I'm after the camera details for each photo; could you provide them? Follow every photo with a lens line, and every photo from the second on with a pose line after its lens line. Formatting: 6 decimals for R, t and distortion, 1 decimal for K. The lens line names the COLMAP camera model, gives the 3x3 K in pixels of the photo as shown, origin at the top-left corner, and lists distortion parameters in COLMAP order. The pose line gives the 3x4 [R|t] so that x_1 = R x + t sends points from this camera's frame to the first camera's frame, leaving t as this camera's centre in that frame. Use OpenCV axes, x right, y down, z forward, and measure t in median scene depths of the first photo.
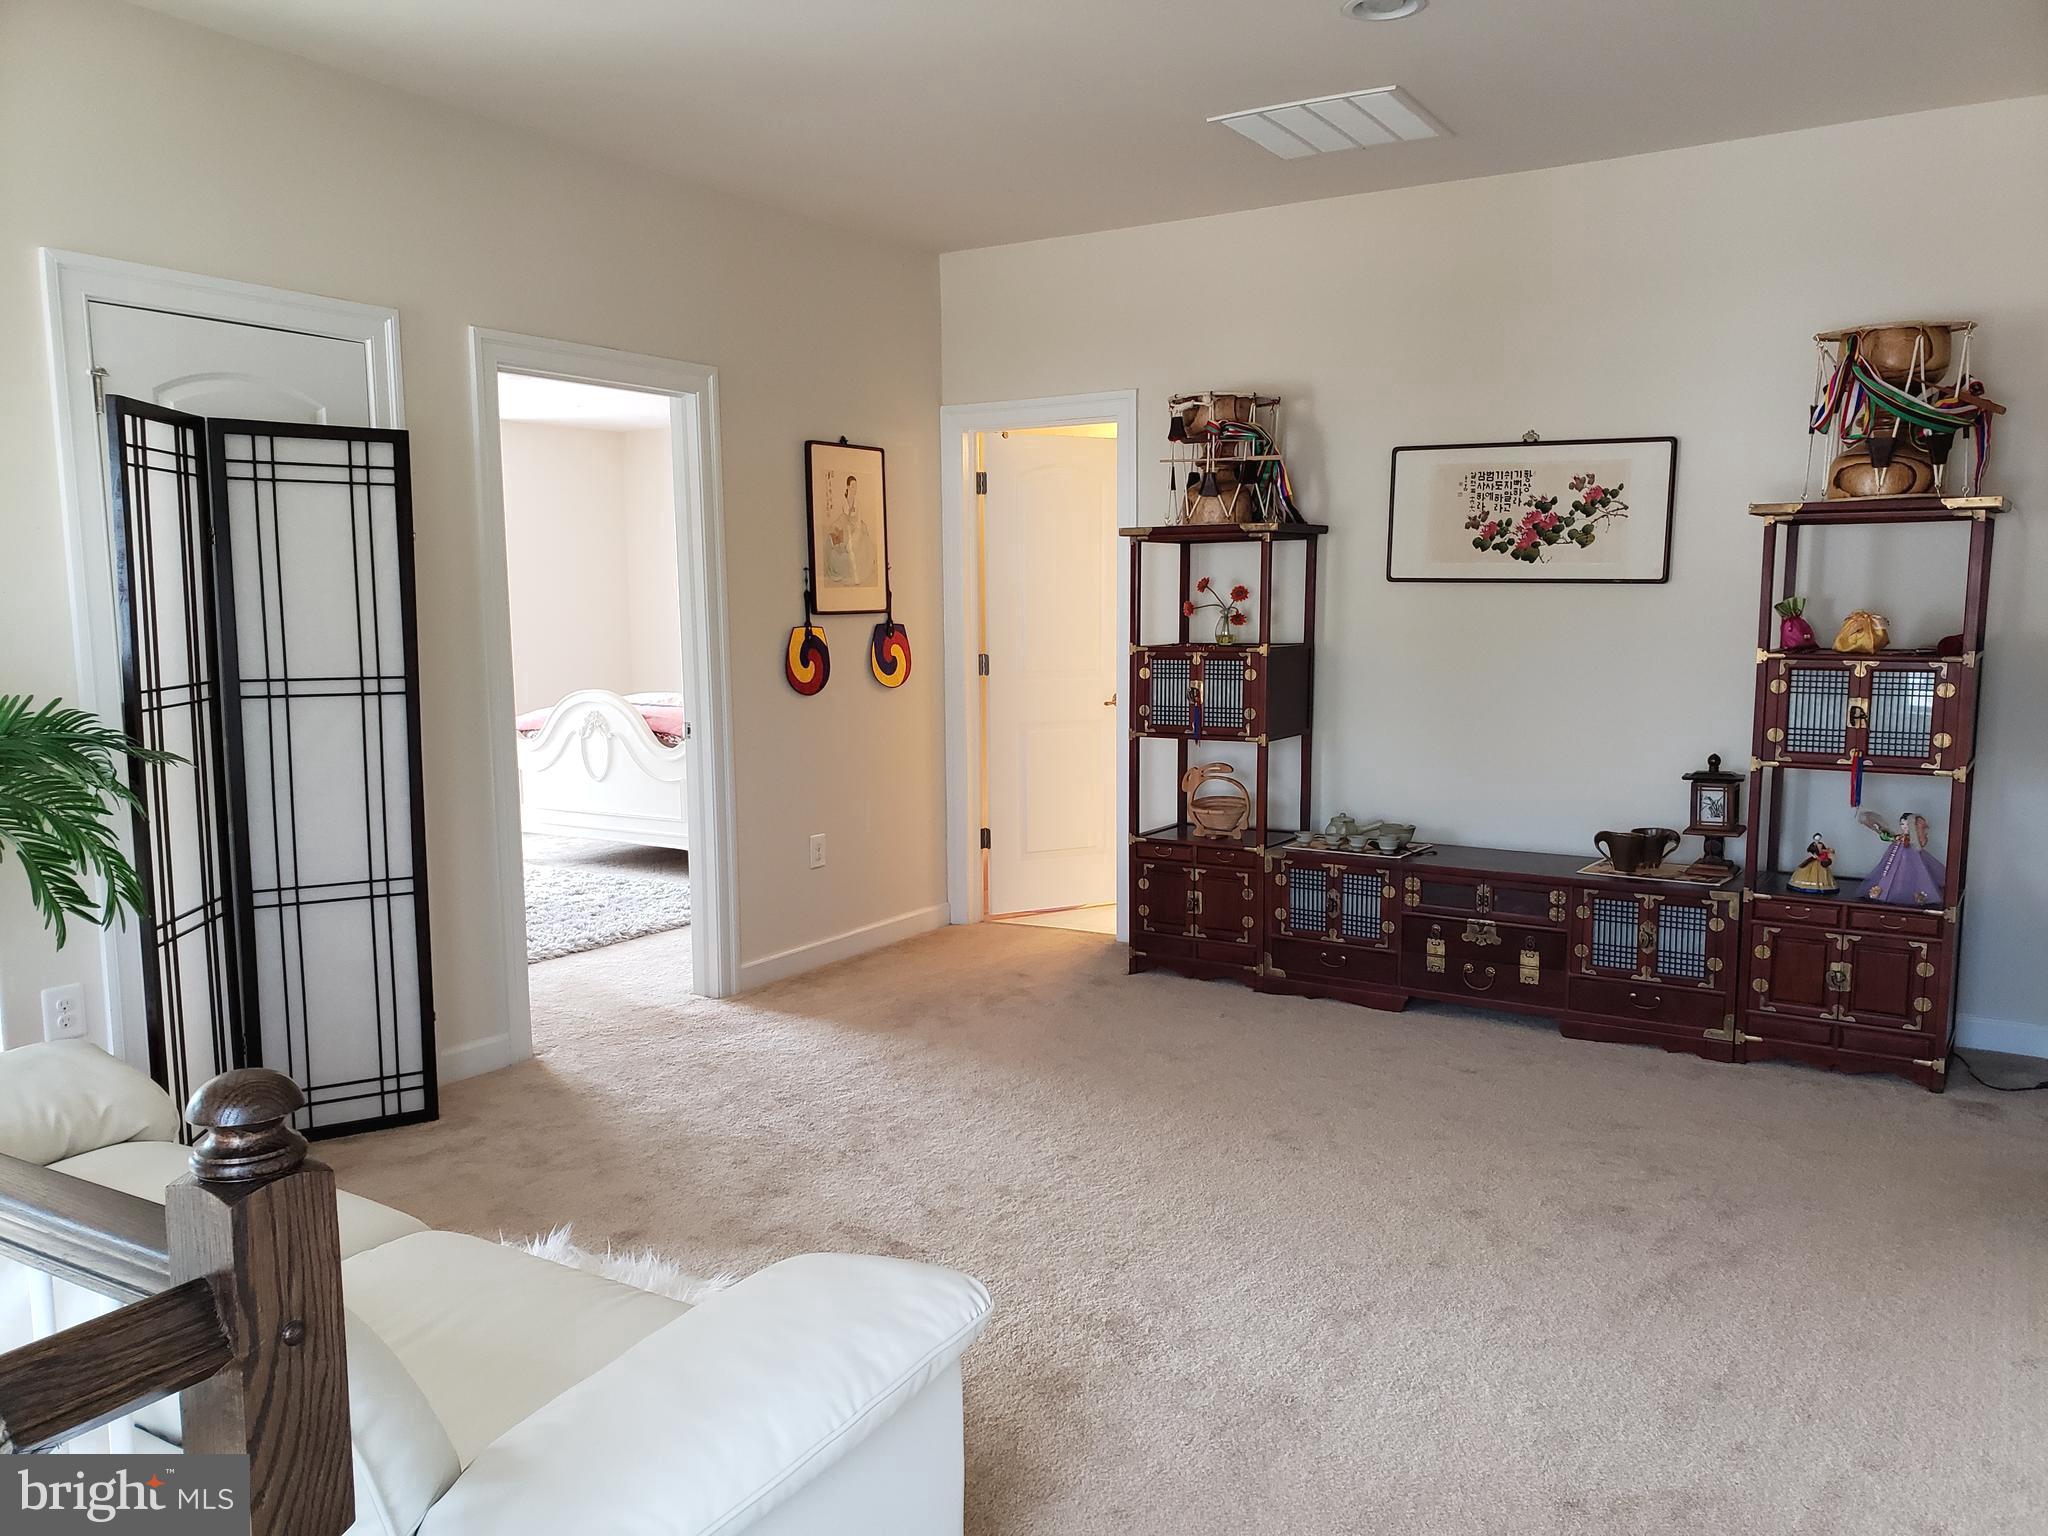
lens RADIAL K [[1593.7, 0, 1024.8], [0, 1593.7, 771.4], [0, 0, 1]] dist [0.010904, 0.014832]
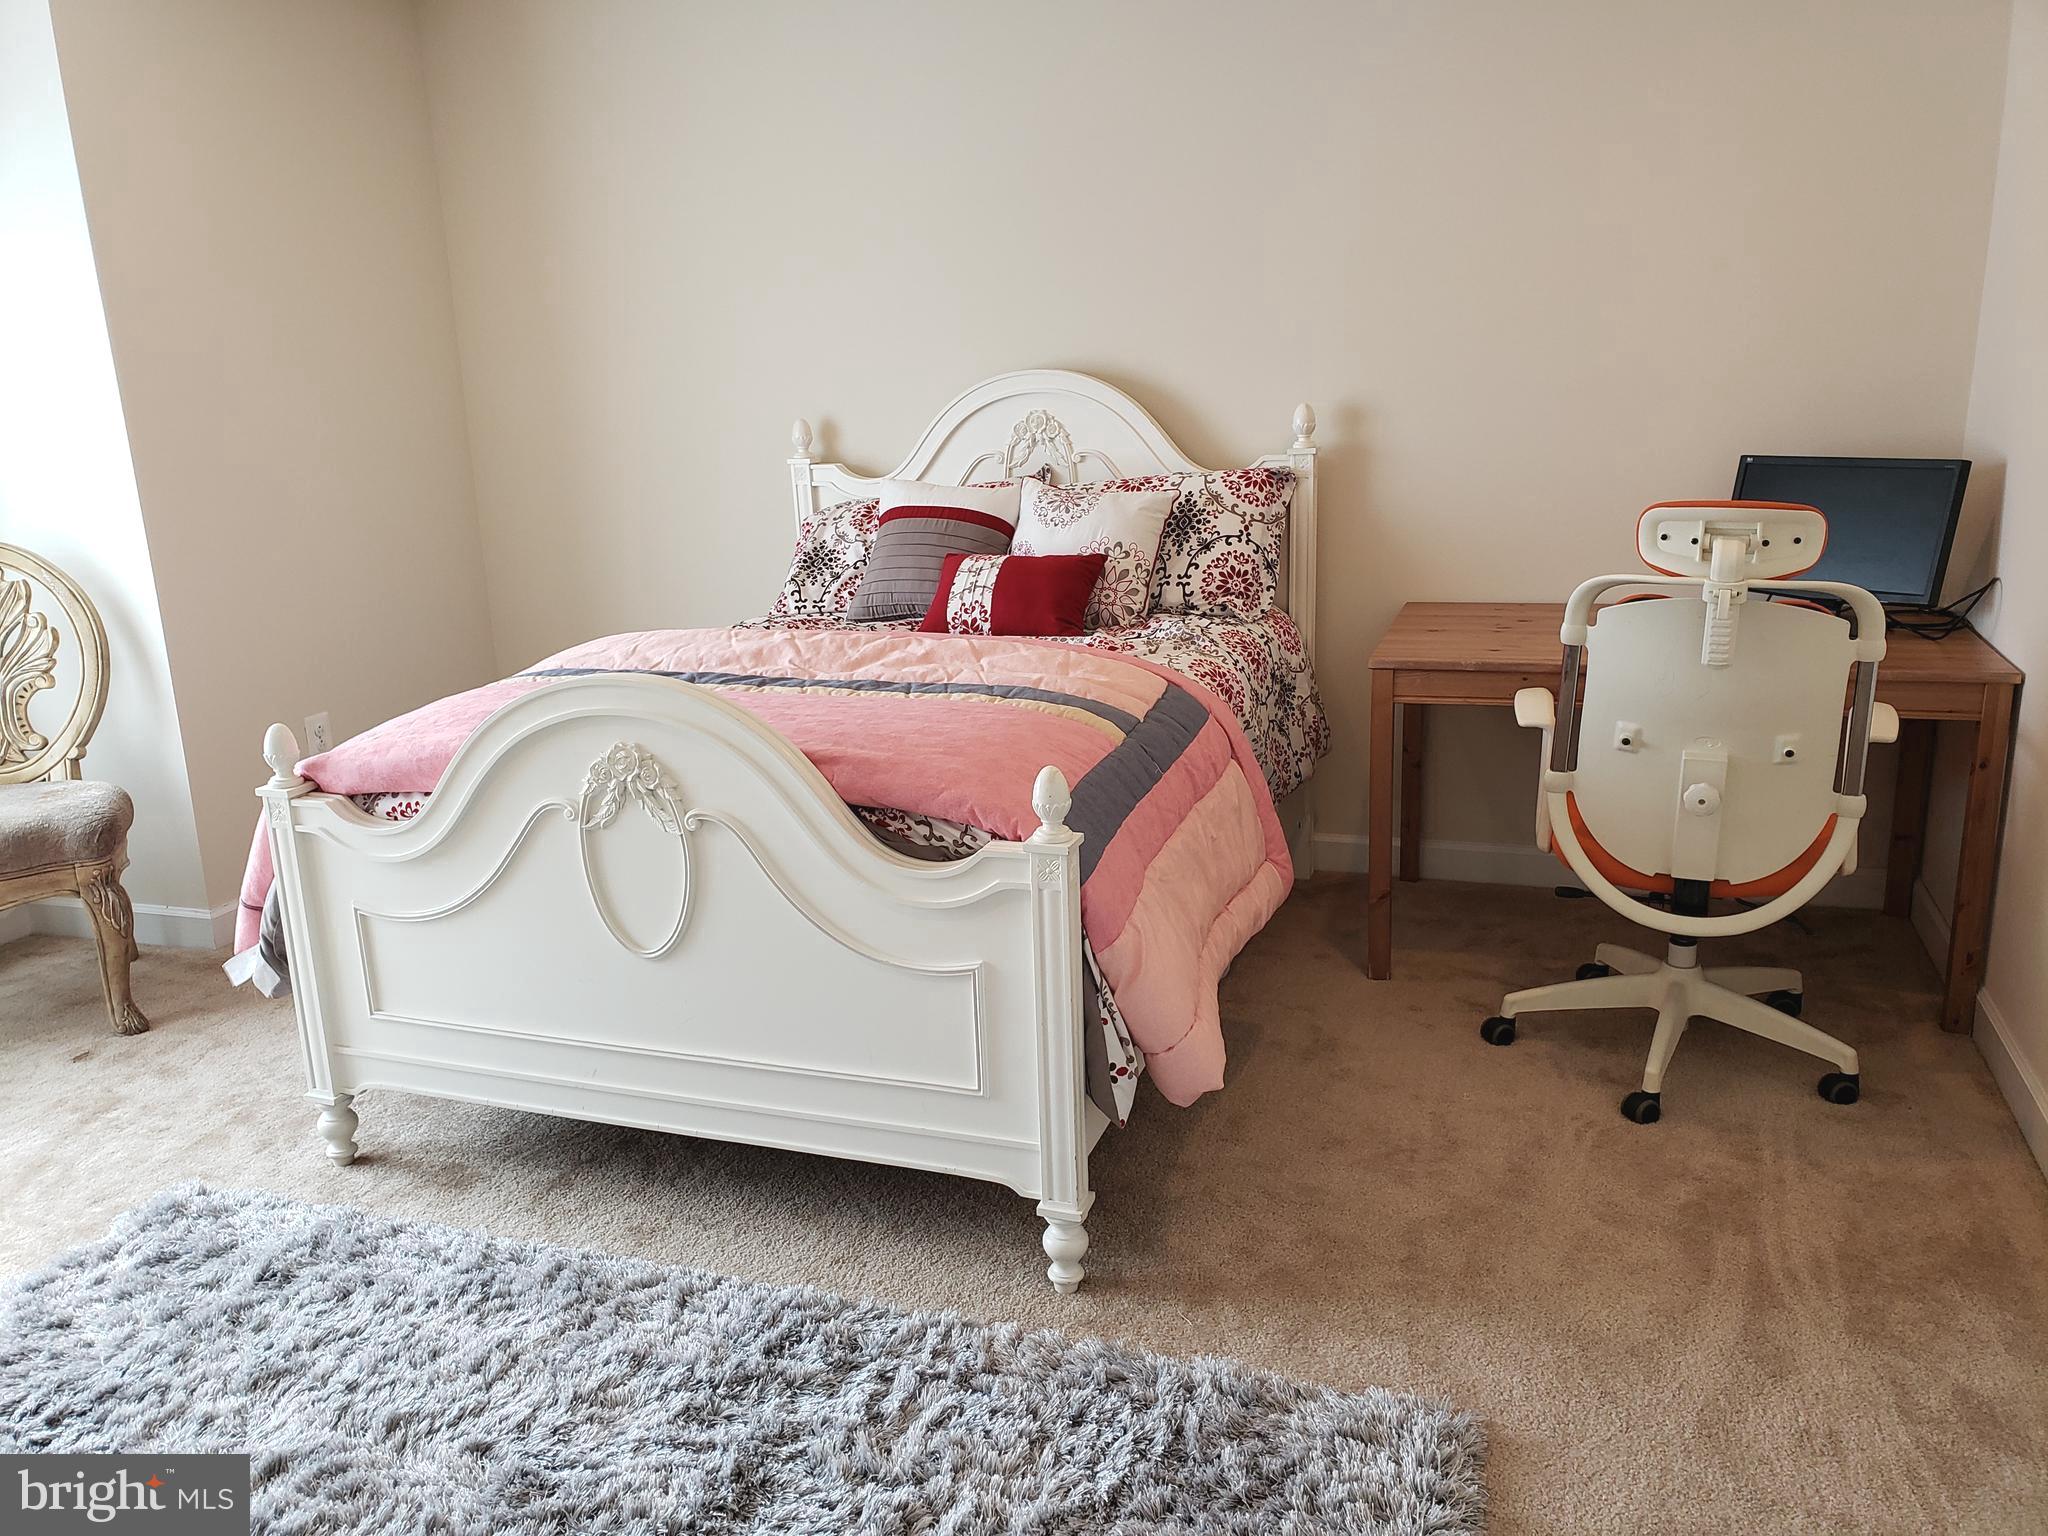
lens RADIAL K [[1591.1, 0, 1023.9], [0, 1591.1, 777.0], [0, 0, 1]] dist [0.045033, -0.043609]
pose [[0.982136, -0.080748, 0.169968, -0.469410], [0.058767, 0.989692, 0.130602, -0.127118], [-0.178762, -0.118280, 0.976757, 1.303168]]
